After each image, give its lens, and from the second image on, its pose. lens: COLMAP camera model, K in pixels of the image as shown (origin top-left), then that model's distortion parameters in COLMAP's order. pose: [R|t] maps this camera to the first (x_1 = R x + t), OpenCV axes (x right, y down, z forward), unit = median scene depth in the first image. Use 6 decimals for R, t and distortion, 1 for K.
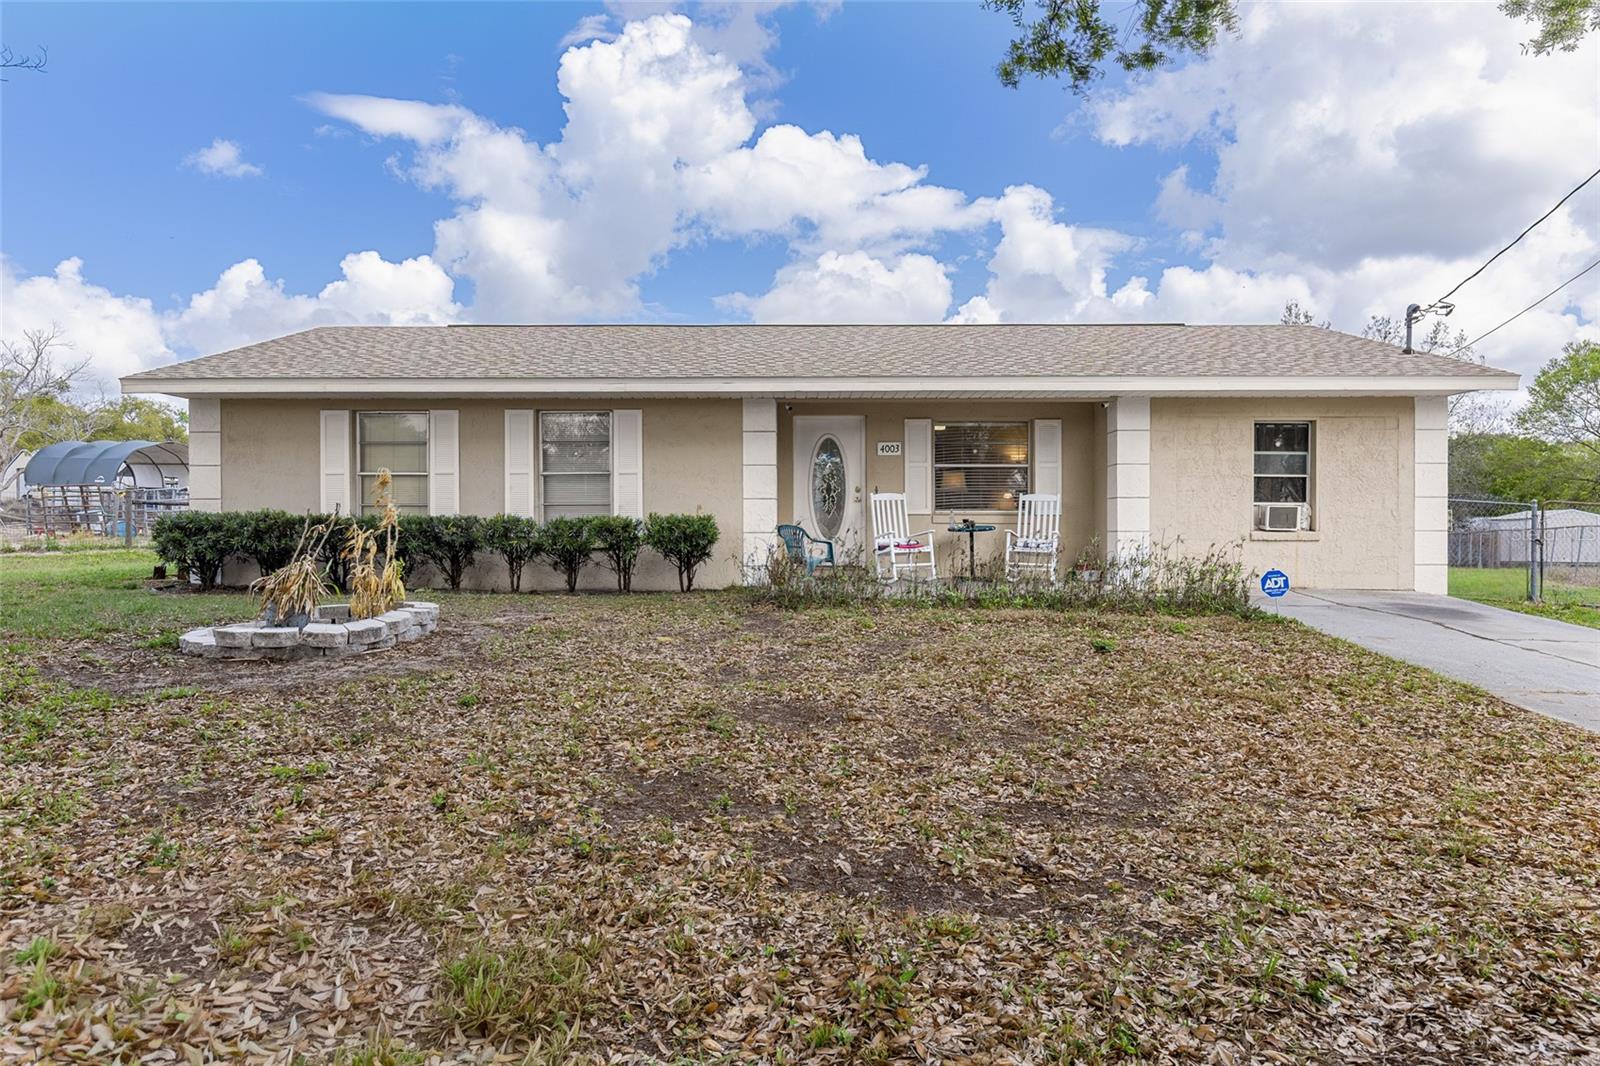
lens RADIAL K [[991.2, 0, 799.1], [0, 991.2, 534.0], [0, 0, 1]] dist [0.006944, 0.000396]
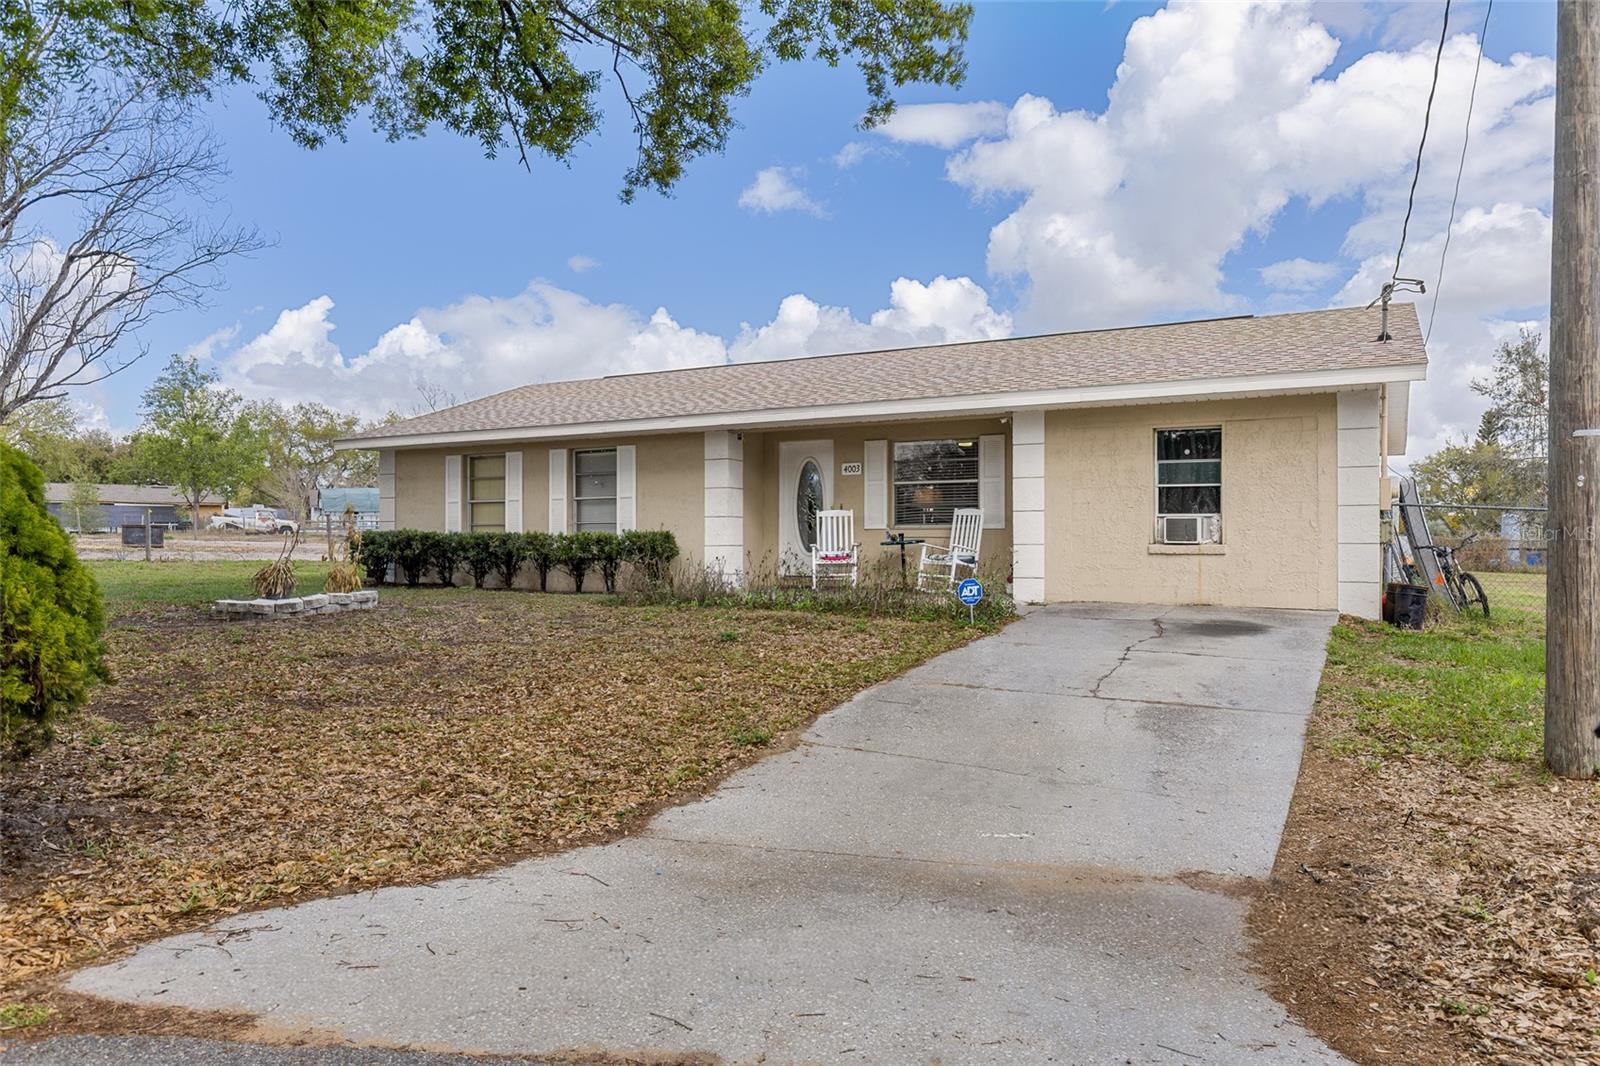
lens RADIAL K [[1101.8, 0, 801.1], [0, 1101.8, 534.8], [0, 0, 1]] dist [0.009617, 0.001194]
pose [[0.876420, -0.004686, -0.481525, 0.673709], [-0.003636, 0.999860, -0.016348, 0.006629], [0.481534, 0.016078, 0.876280, -0.093548]]
